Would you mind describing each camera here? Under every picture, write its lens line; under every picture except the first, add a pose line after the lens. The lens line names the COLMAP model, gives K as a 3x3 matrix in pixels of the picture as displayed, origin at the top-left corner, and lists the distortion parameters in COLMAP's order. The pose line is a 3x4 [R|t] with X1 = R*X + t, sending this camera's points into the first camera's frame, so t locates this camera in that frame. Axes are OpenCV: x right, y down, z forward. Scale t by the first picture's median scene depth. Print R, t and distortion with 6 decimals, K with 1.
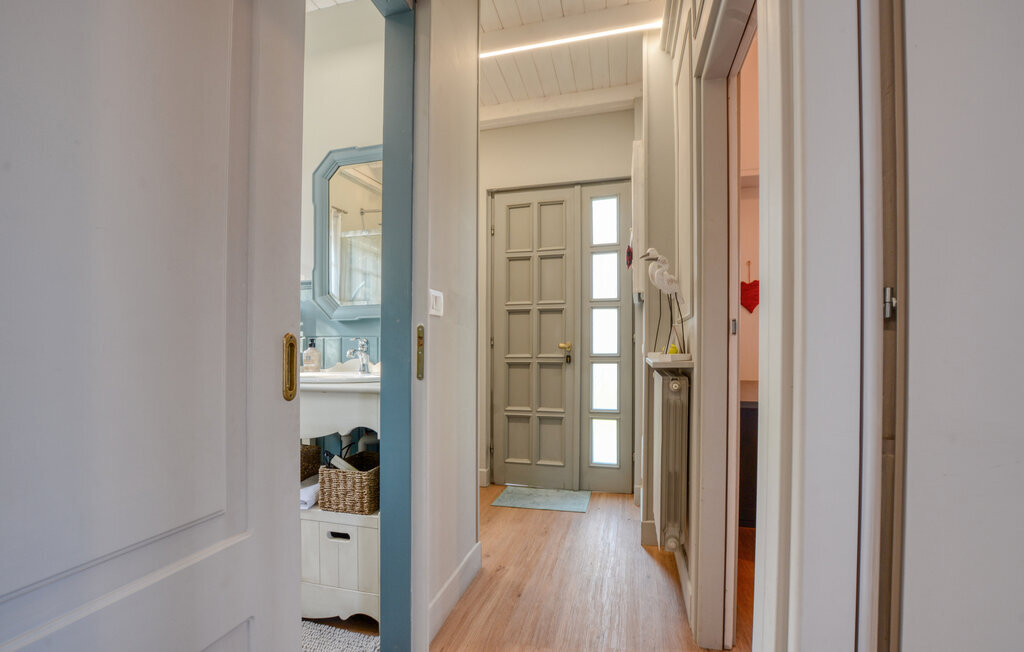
lens RADIAL K [[463.7, 0, 509.6], [0, 463.7, 349.1], [0, 0, 1]] dist [-0.031913, -0.000133]
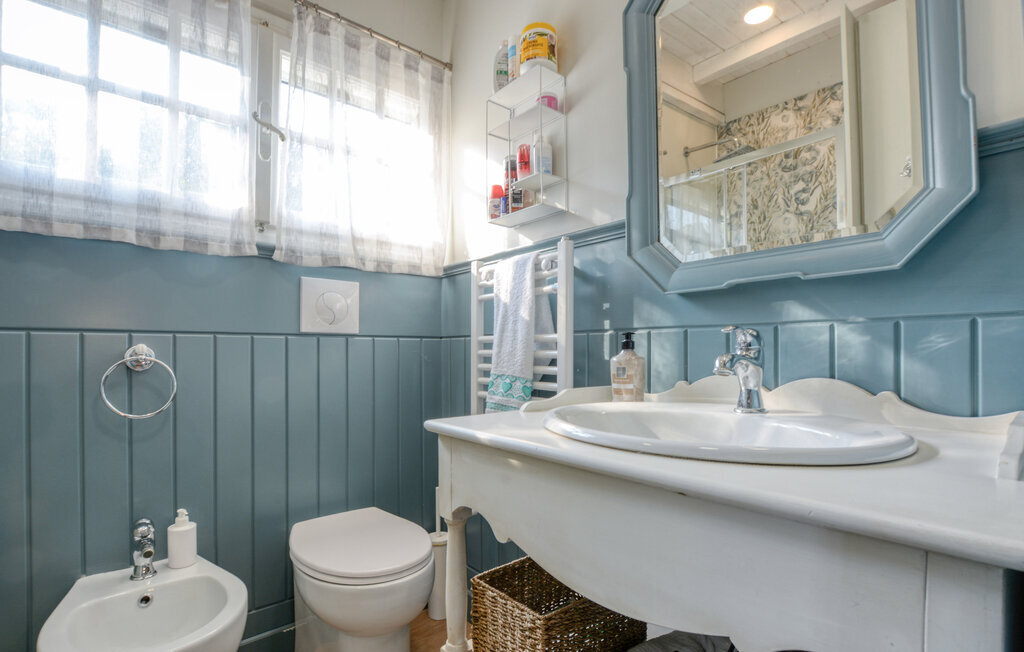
lens RADIAL K [[463.7, 0, 509.6], [0, 463.7, 349.1], [0, 0, 1]] dist [-0.031913, -0.000133]
pose [[0.811488, -0.004877, -0.584349, -0.236371], [0.000688, 0.999972, -0.007391, -0.000935], [0.584369, 0.005596, 0.811469, 0.512328]]
